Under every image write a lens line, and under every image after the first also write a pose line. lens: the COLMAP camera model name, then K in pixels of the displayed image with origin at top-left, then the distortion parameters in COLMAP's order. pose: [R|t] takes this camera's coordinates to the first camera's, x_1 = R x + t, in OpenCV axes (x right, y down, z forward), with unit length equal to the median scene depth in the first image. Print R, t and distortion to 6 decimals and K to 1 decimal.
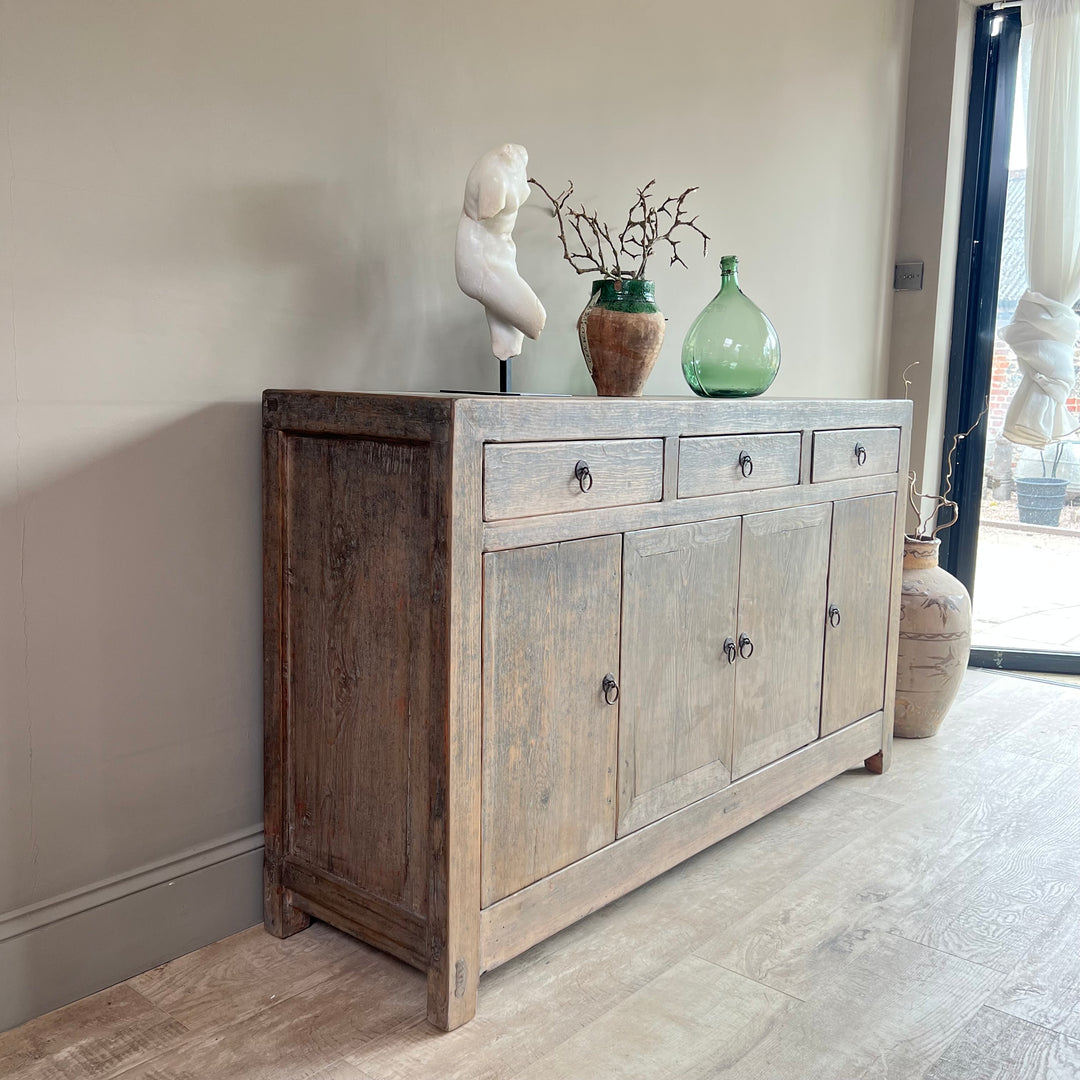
lens RADIAL K [[1063.1, 0, 536.7], [0, 1063.1, 540.2], [0, 0, 1]] dist [0.170133, -0.508278]
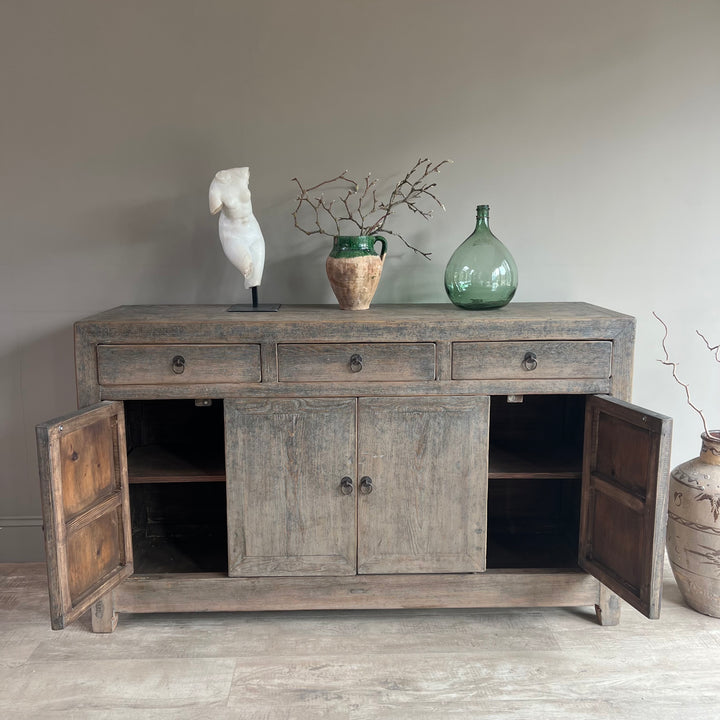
lens RADIAL K [[720.3, 0, 359.2], [0, 720.3, 358.8], [0, 0, 1]] dist [0.127302, -0.293656]
pose [[0.676035, 0.099910, -0.730064, 0.928891], [-0.084615, 0.994737, 0.057778, -0.135550], [0.731995, 0.022714, 0.680931, 0.324904]]
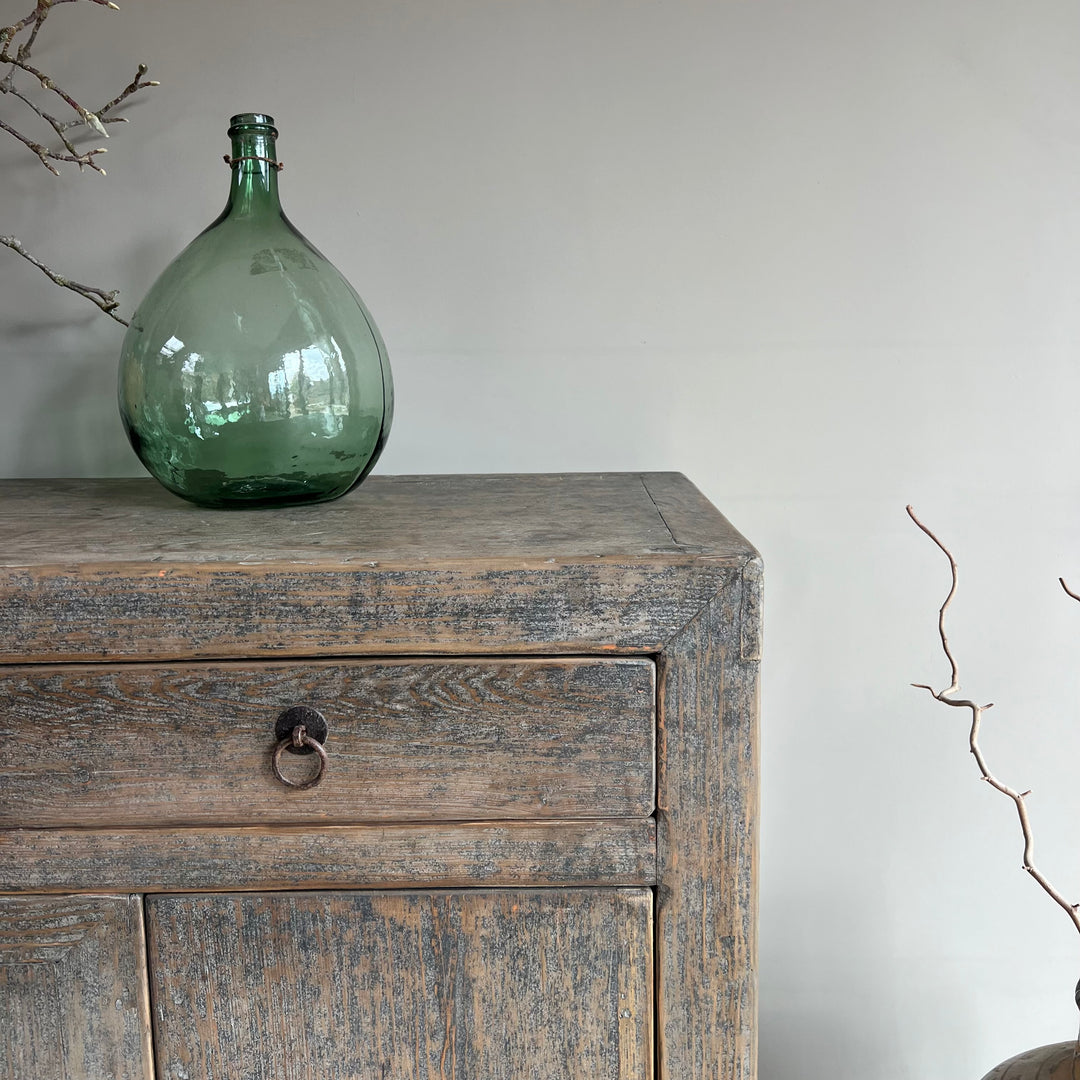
lens RADIAL K [[1094.9, 0, 539.5], [0, 1094.9, 536.3], [0, 0, 1]] dist [0.077098, -0.112454]
pose [[0.644090, 0.096467, -0.758843, 0.658414], [-0.078172, 0.995123, 0.060153, -0.186890], [0.760945, 0.020576, 0.648490, 1.016961]]
